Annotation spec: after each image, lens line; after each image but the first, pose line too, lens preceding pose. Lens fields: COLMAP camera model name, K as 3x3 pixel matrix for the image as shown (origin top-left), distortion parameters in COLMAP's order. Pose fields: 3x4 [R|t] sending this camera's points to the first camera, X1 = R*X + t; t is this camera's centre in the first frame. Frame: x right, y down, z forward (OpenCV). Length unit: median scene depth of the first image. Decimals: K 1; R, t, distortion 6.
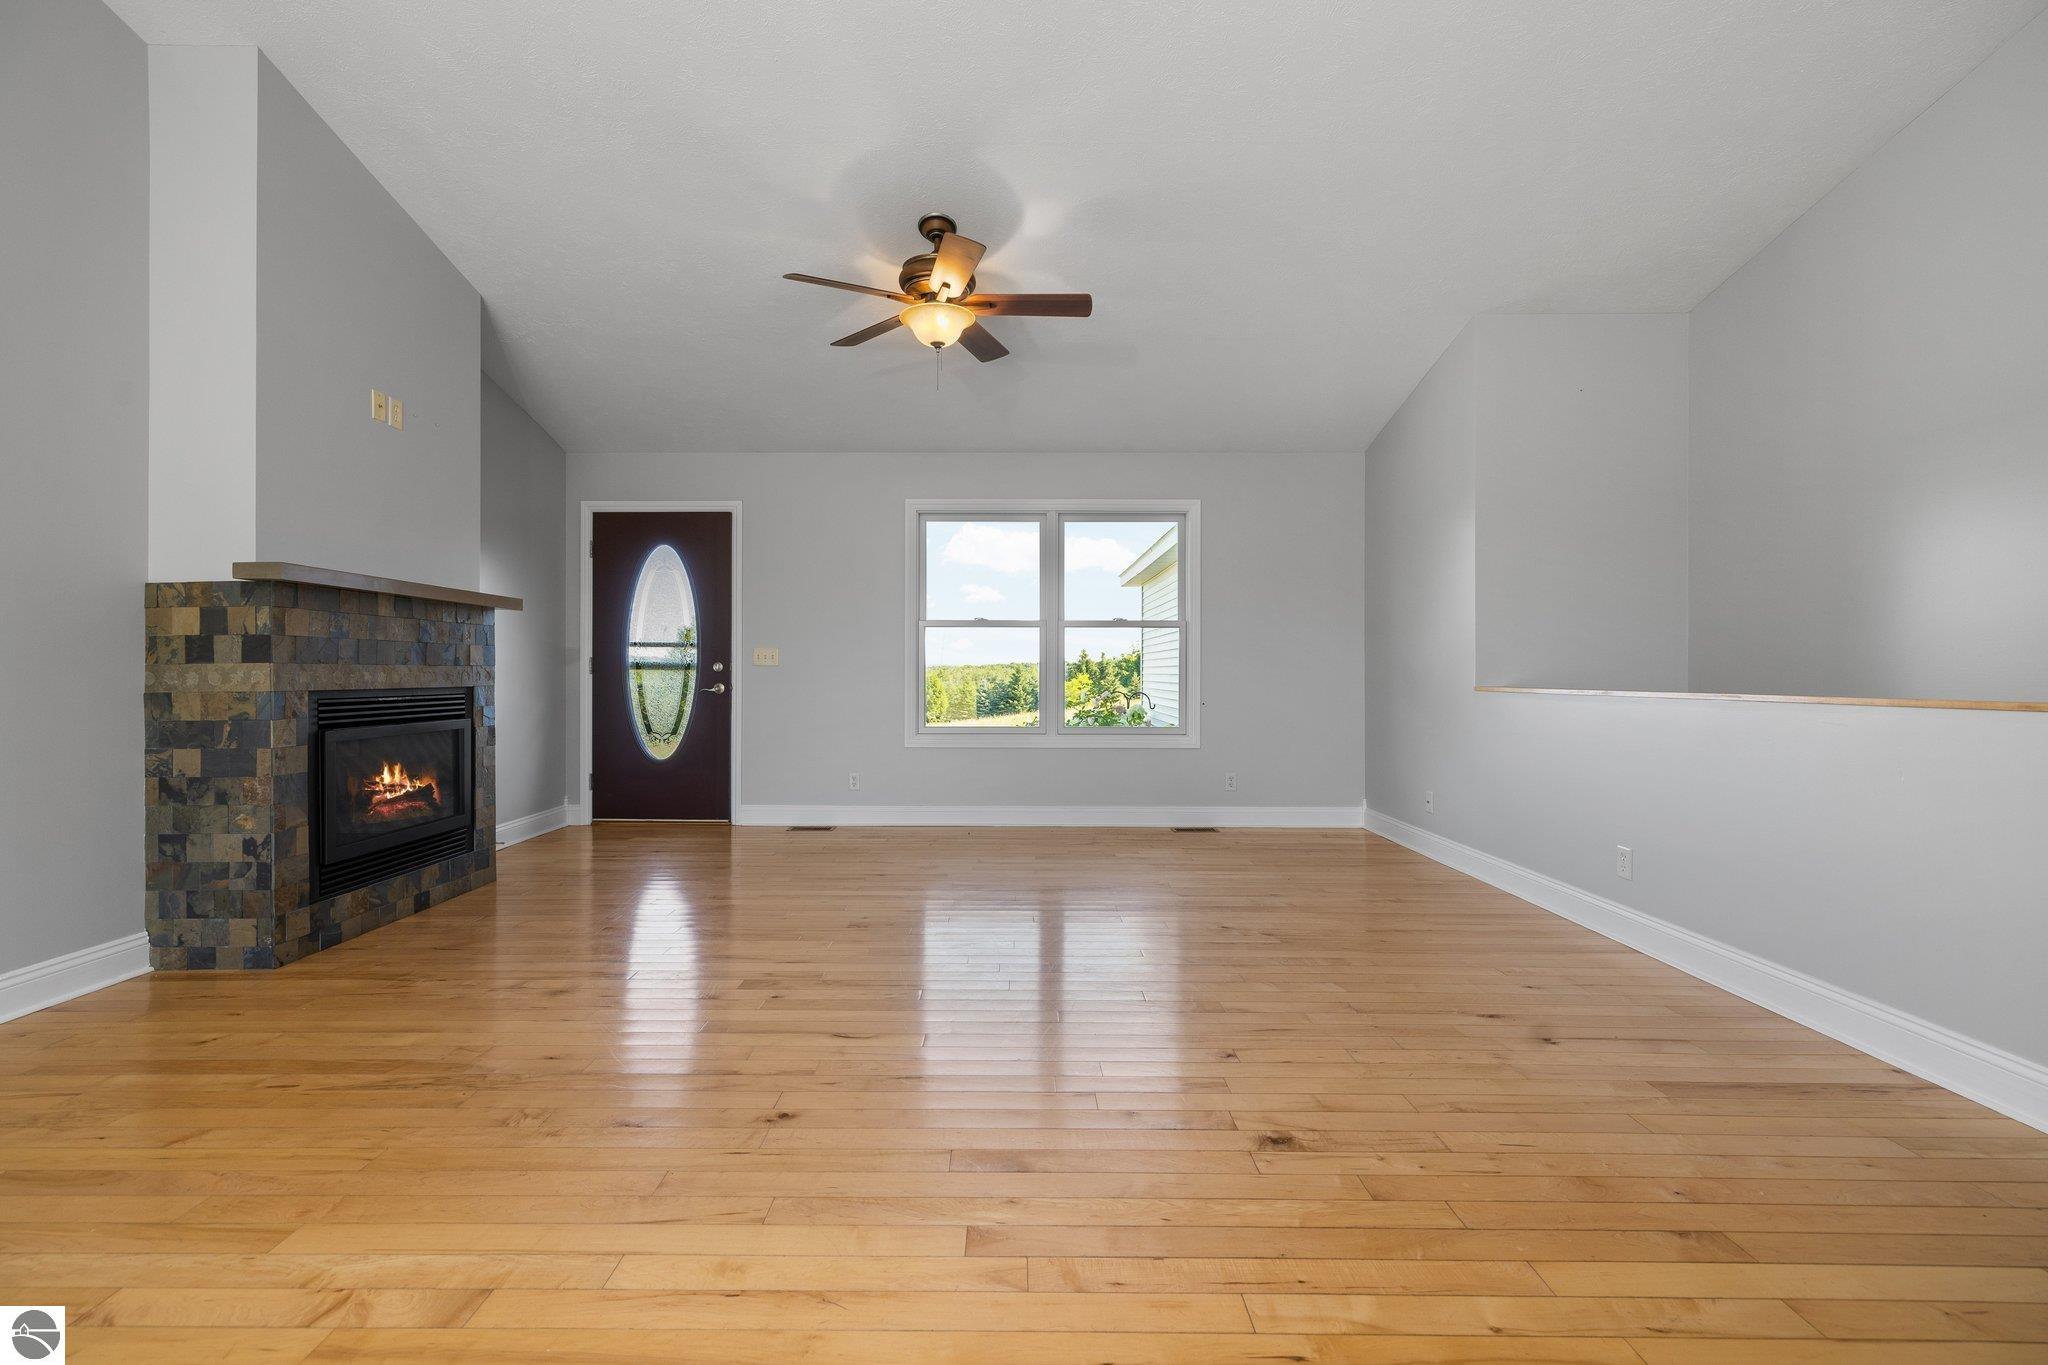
lens RADIAL K [[867.1, 0, 1007.6], [0, 867.1, 676.5], [0, 0, 1]] dist [0.001156, 0.000427]
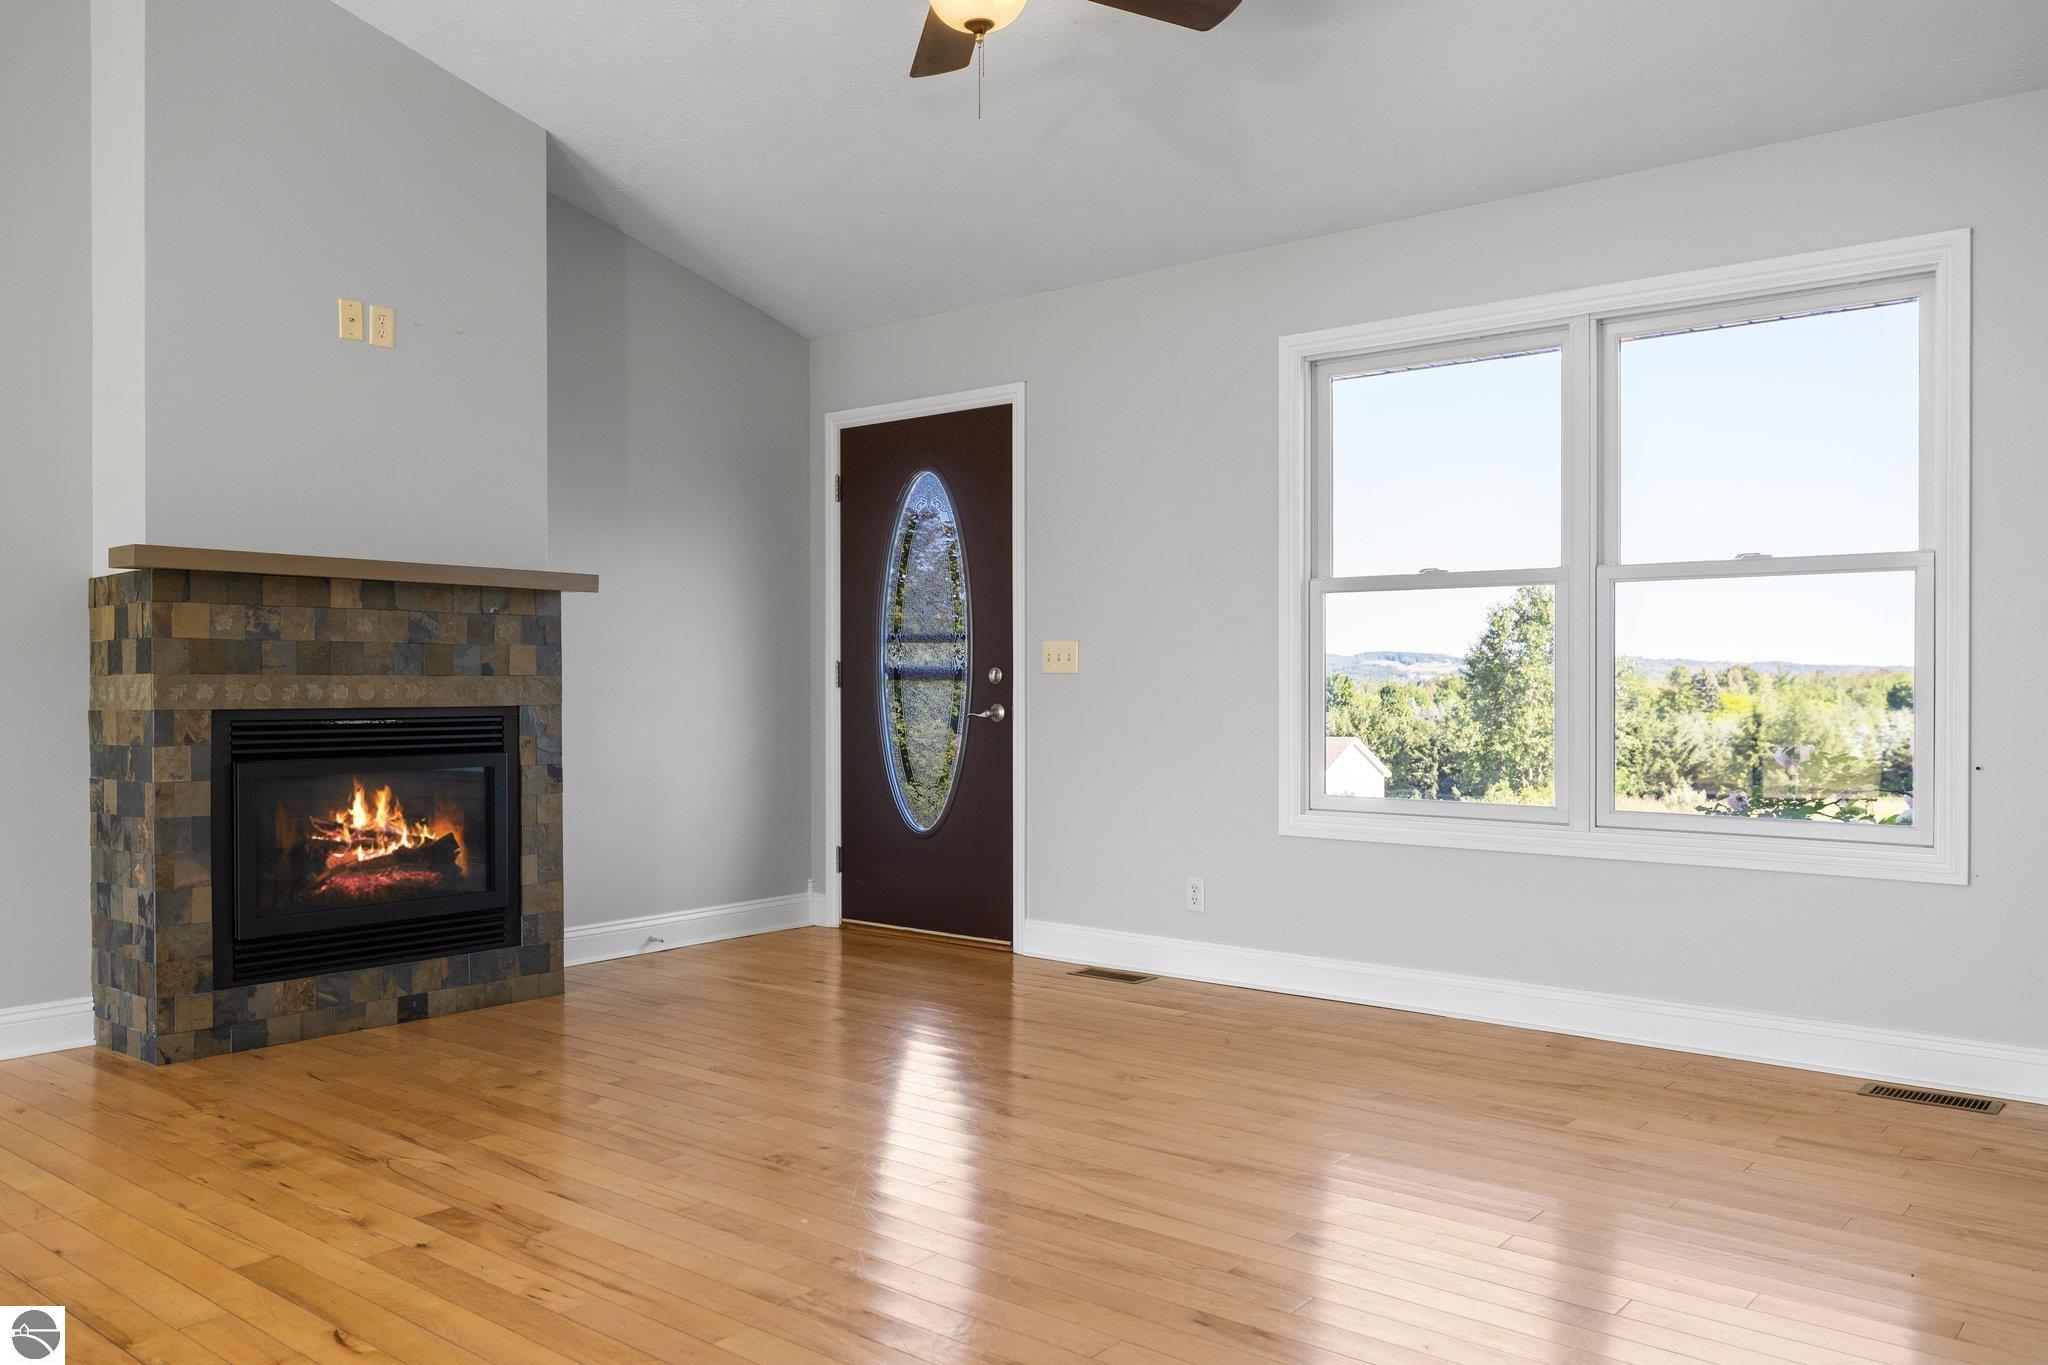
lens RADIAL K [[1551.9, 0, 1003.8], [0, 1551.9, 692.0], [0, 0, 1]] dist [0.005931, -0.008569]
pose [[0.771208, 0.002515, -0.636579, 0.403442], [-0.002375, 0.999997, 0.001074, -0.001406], [0.636579, 0.000684, 0.771211, 0.261411]]
